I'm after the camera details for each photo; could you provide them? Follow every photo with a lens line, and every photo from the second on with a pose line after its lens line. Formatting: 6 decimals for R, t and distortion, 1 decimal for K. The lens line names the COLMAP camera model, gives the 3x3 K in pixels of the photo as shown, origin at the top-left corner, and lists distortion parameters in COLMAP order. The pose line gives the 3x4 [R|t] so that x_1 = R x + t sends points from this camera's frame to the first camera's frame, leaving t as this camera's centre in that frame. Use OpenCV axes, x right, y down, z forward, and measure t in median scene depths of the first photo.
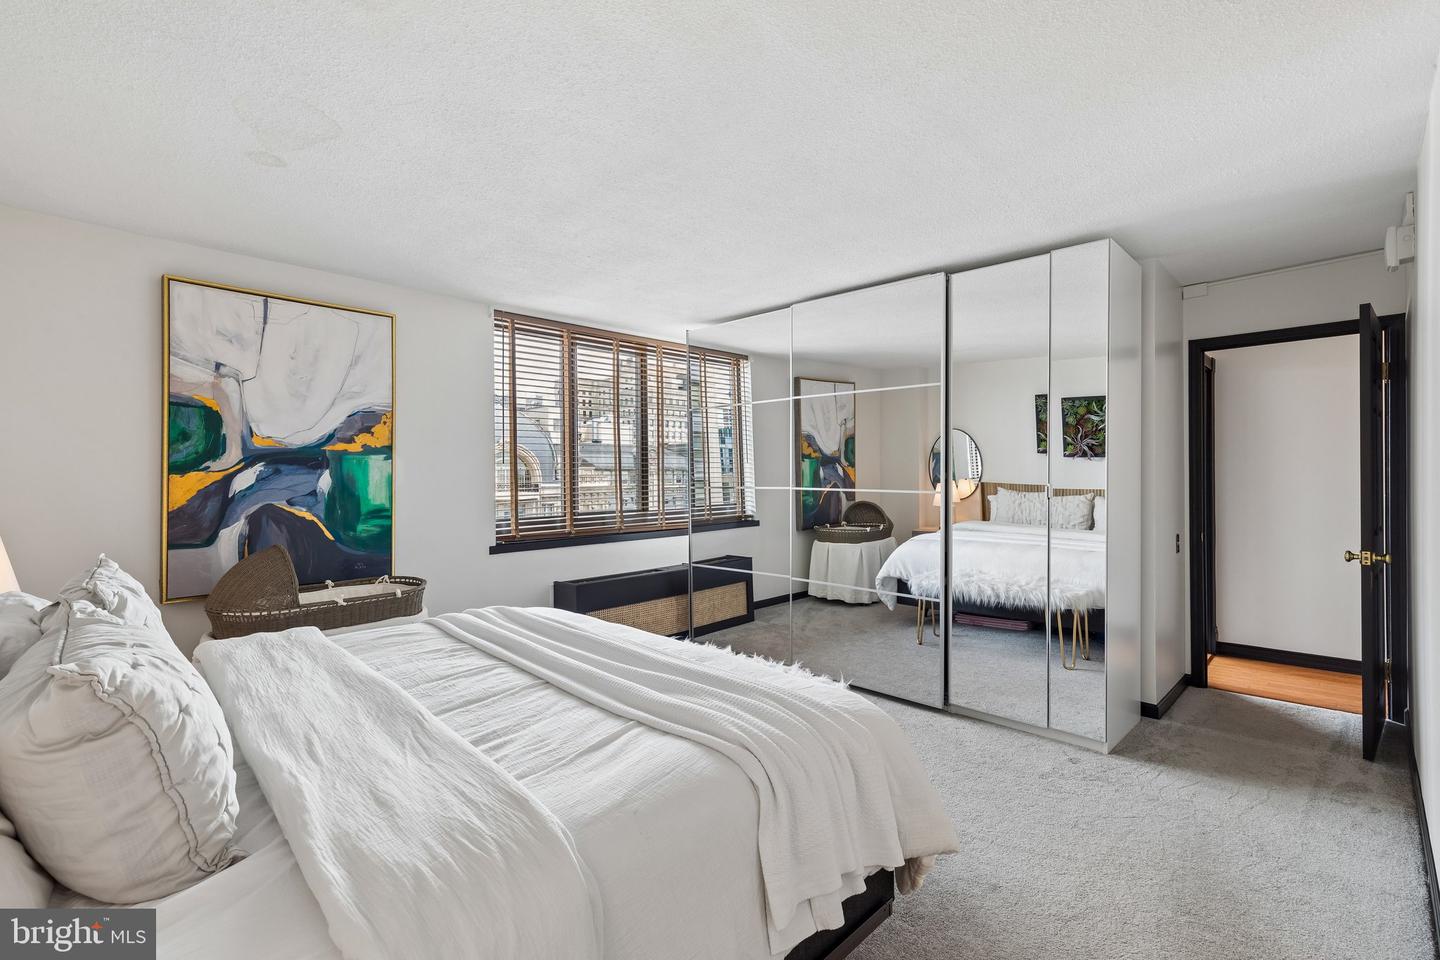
lens RADIAL K [[658.4, 0, 709.8], [0, 658.4, 479.0], [0, 0, 1]] dist [0.014969, -0.001457]
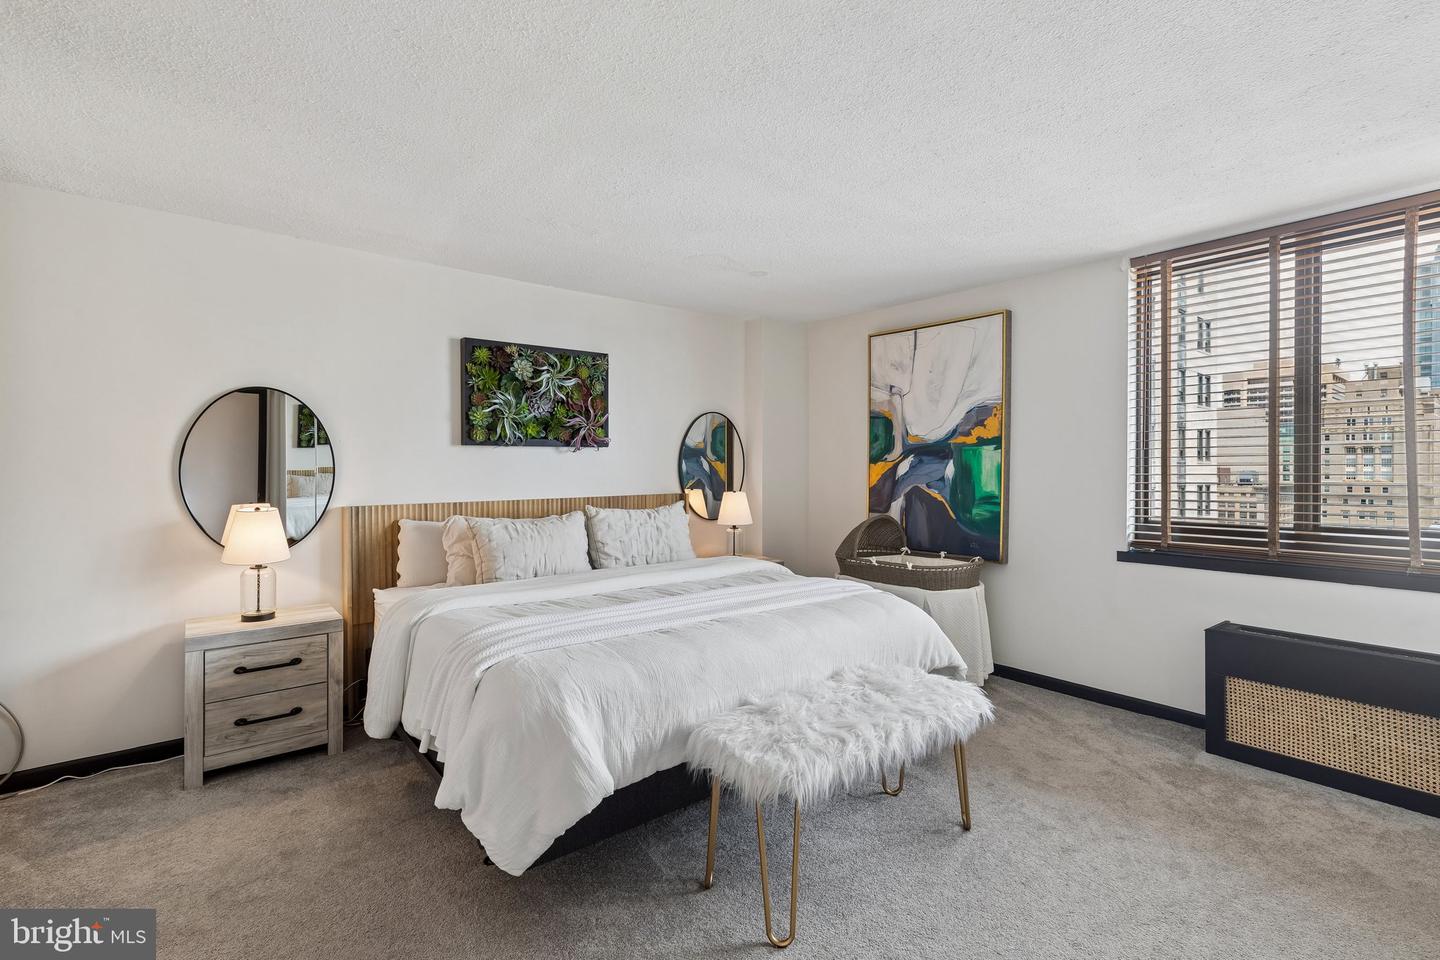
lens RADIAL K [[658.4, 0, 711.8], [0, 658.4, 474.3], [0, 0, 1]] dist [0.014969, -0.001457]
pose [[-0.112625, 0.021842, -0.993397, 0.671433], [-0.002468, 0.999749, 0.022262, -0.013428], [0.993634, 0.004959, -0.112543, 0.727498]]
